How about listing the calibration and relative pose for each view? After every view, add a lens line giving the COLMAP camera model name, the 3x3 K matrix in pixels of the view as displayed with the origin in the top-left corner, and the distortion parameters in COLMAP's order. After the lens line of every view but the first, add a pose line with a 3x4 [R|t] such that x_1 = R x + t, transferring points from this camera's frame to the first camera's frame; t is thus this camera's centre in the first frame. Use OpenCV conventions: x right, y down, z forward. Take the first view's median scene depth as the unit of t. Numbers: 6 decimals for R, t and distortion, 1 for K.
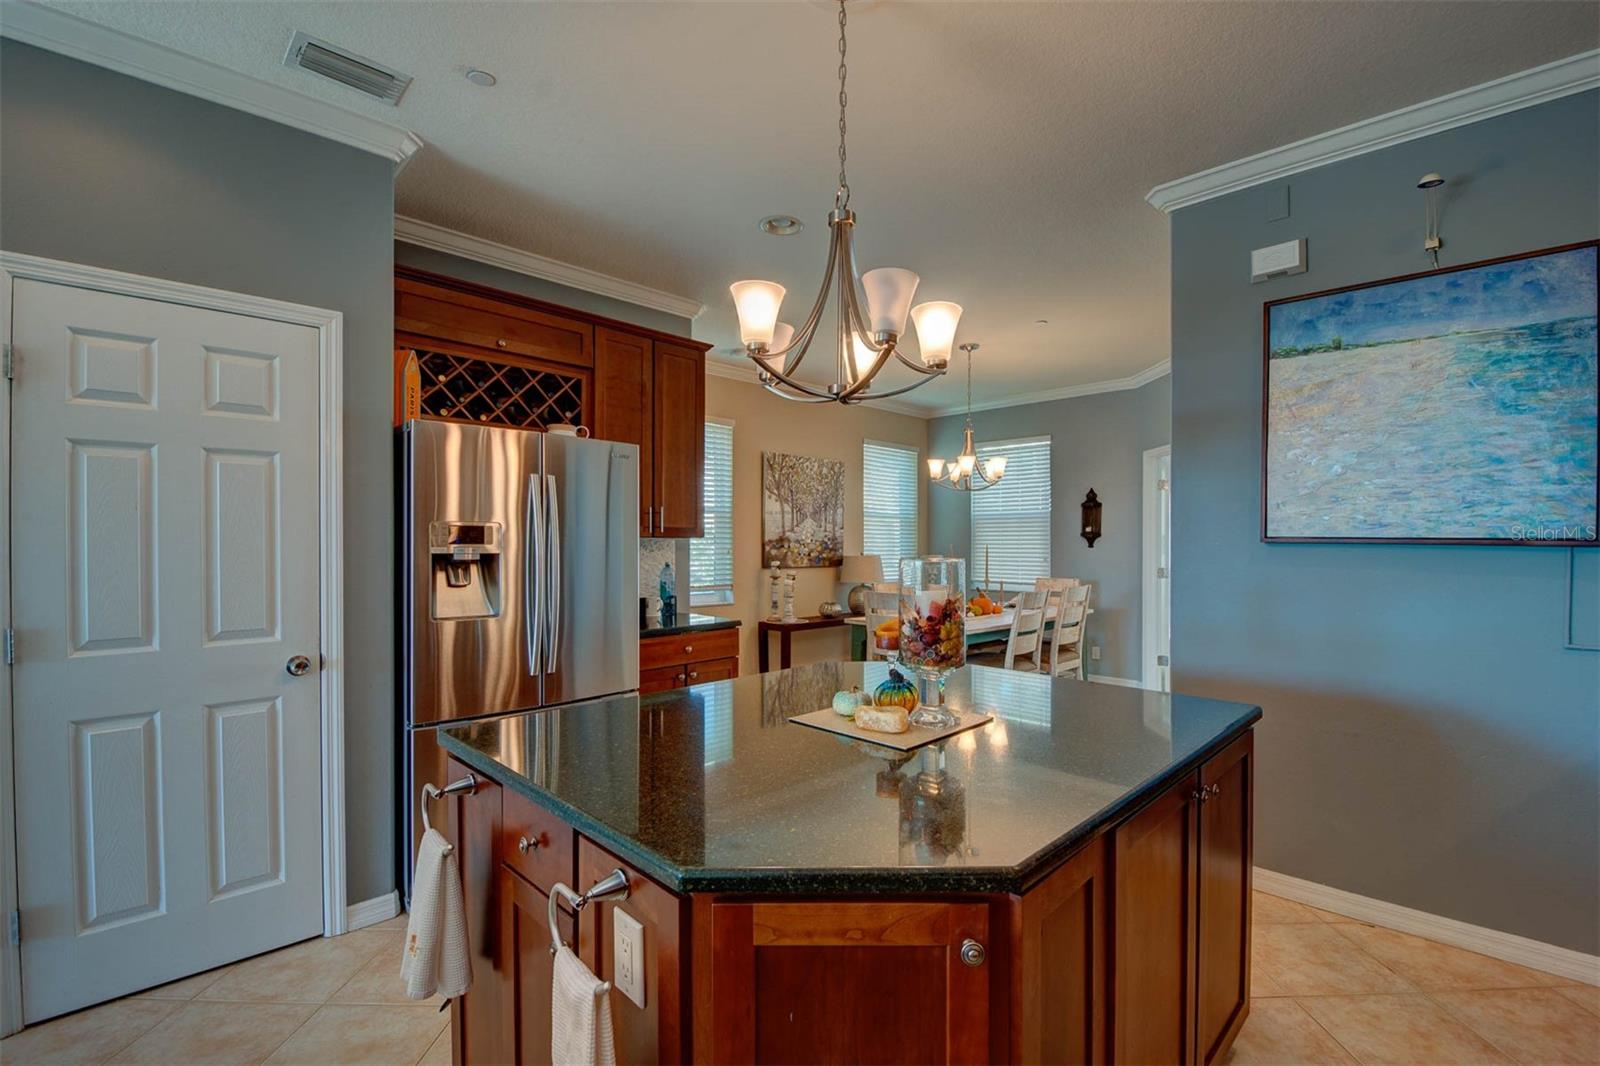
lens RADIAL K [[724.5, 0, 823.7], [0, 724.5, 549.3], [0, 0, 1]] dist [0.002639, -0.000396]
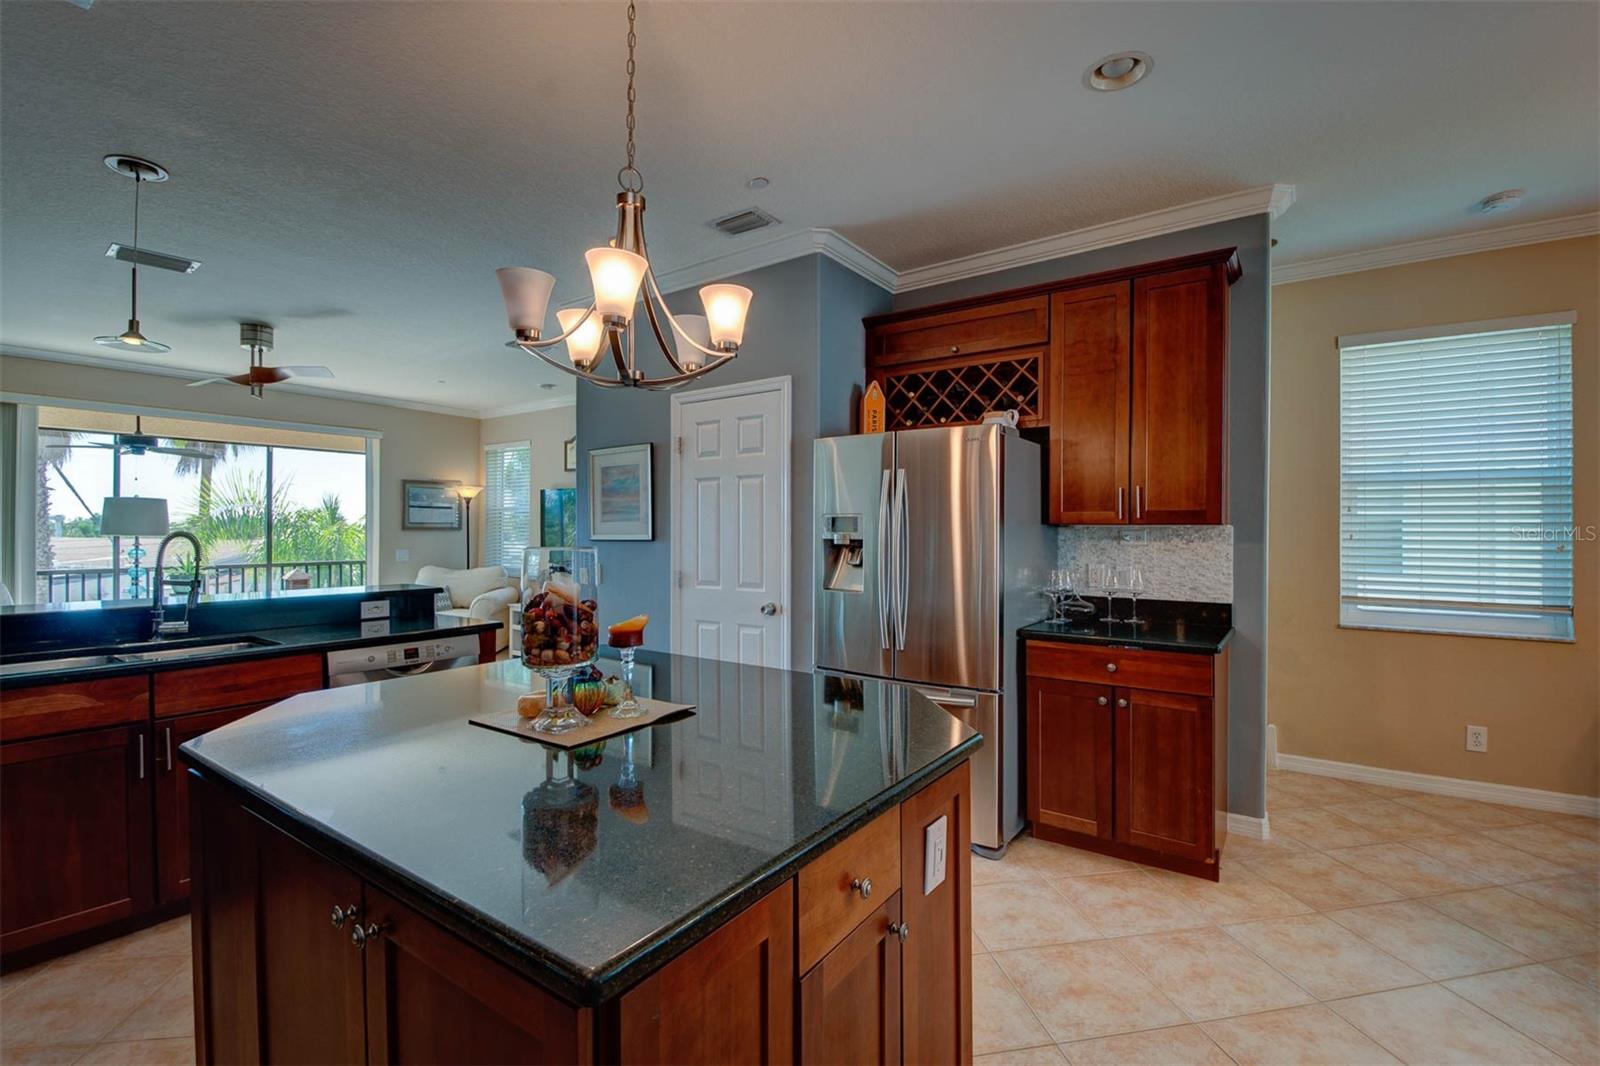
lens RADIAL K [[724.5, 0, 823.7], [0, 724.5, 549.3], [0, 0, 1]] dist [0.002639, -0.000396]
pose [[0.143006, 0.023504, -0.989443, 0.618342], [-0.010271, 0.999699, 0.022263, -0.003868], [0.989669, 0.006978, 0.143204, 0.650436]]
